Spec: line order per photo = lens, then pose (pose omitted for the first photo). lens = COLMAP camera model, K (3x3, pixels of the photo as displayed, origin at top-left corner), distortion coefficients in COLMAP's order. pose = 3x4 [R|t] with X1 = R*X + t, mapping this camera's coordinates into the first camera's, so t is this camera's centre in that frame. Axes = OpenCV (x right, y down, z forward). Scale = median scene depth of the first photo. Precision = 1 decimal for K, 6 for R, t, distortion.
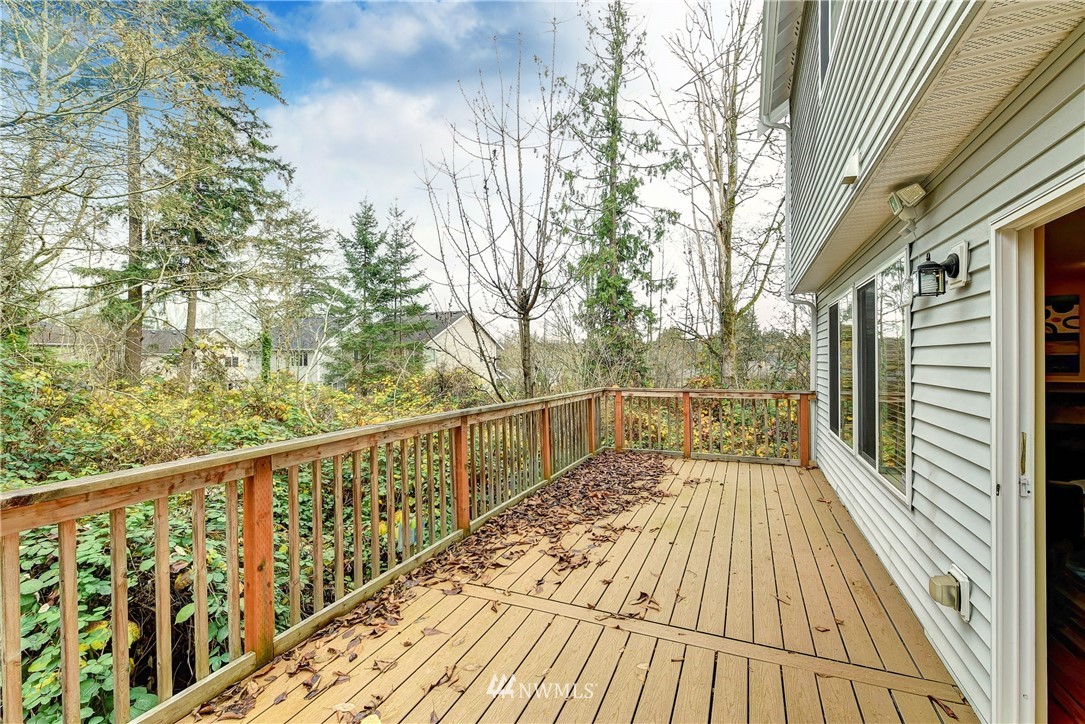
lens RADIAL K [[478.8, 0, 539.3], [0, 478.8, 362.9], [0, 0, 1]] dist [0.012863, -0.000597]
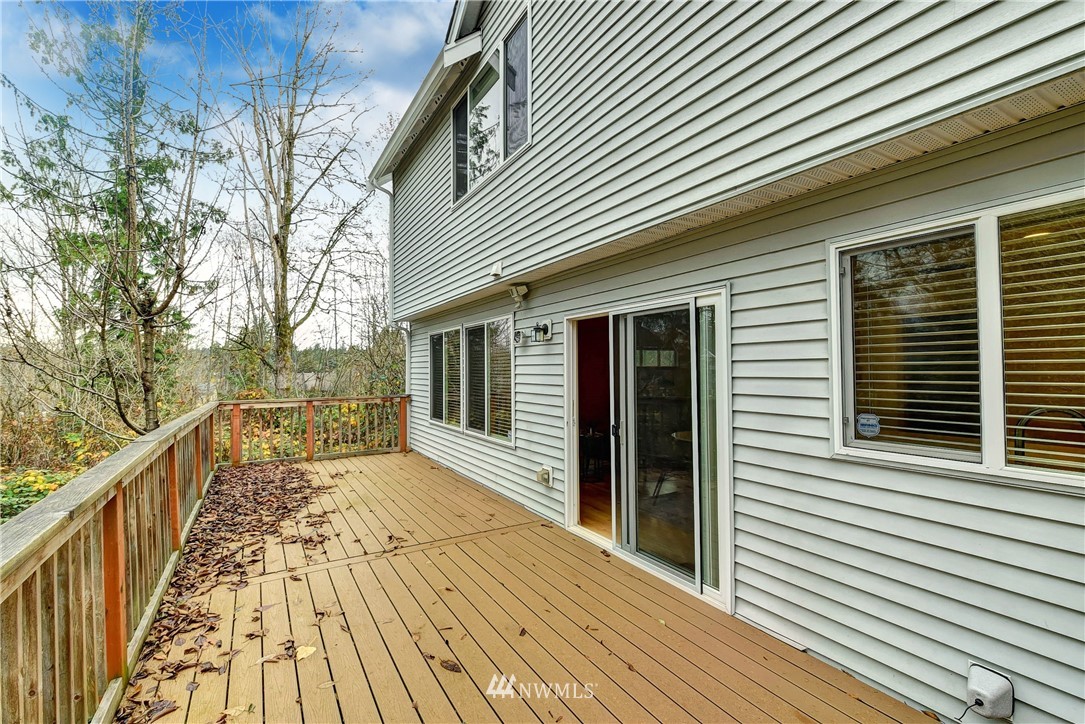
lens RADIAL K [[478.8, 0, 544.6], [0, 478.8, 369.0], [0, 0, 1]] dist [0.012863, -0.000597]
pose [[0.574716, 0.003000, 0.818348, -0.423290], [0.007111, 0.999937, -0.008660, 0.000784], [-0.818322, 0.010796, 0.574658, -0.118523]]
